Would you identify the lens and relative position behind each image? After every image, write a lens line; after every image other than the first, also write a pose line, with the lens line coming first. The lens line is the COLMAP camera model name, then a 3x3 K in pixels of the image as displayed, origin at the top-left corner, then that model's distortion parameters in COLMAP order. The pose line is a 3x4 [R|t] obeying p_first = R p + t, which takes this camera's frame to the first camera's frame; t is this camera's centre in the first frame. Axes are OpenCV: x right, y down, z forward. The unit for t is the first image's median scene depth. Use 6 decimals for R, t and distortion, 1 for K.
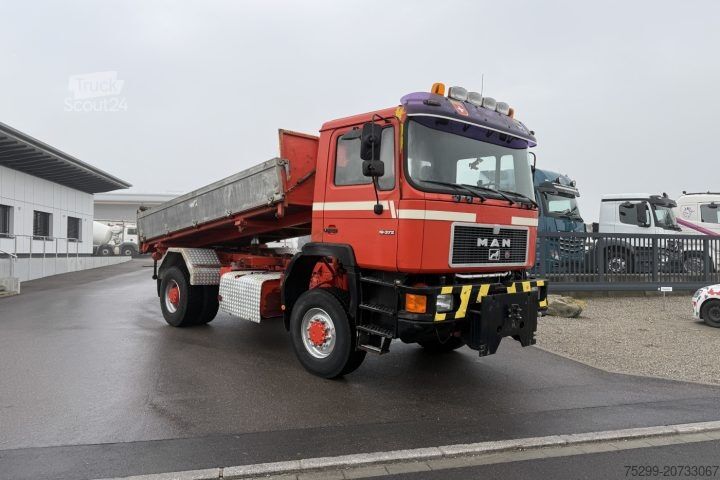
lens RADIAL K [[538.7, 0, 360.0], [0, 538.7, 240.0], [0, 0, 1]] dist [0.000749, -0.000995]
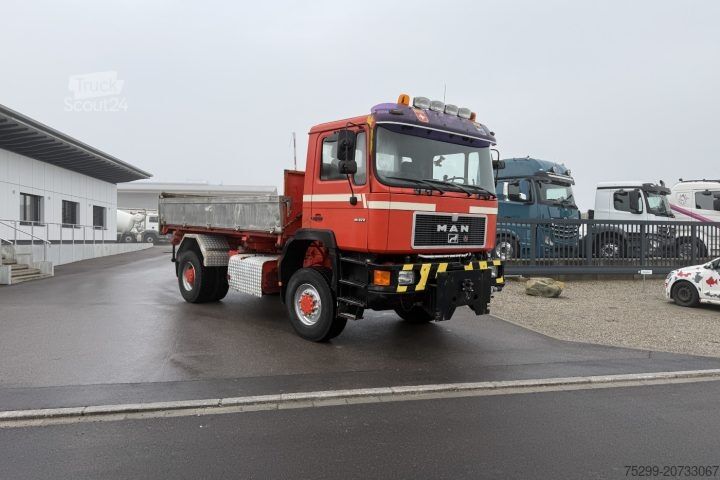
lens RADIAL K [[536.9, 0, 362.1], [0, 536.9, 248.1], [0, 0, 1]] dist [0.006349, -0.000184]
pose [[0.999521, -0.001129, -0.030925, 0.080939], [0.002325, 0.999249, 0.038672, 0.001995], [0.030858, -0.038725, 0.998773, -0.183393]]
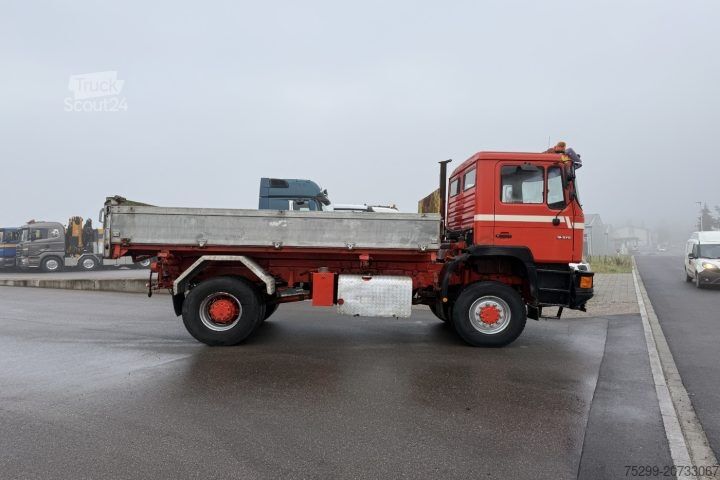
lens RADIAL K [[536.9, 0, 362.1], [0, 536.9, 248.1], [0, 0, 1]] dist [0.006349, -0.000184]
pose [[0.663269, -0.020127, 0.748111, -1.272233], [0.011171, 0.999793, 0.016994, -0.014517], [-0.748298, -0.002915, 0.663356, 0.374302]]
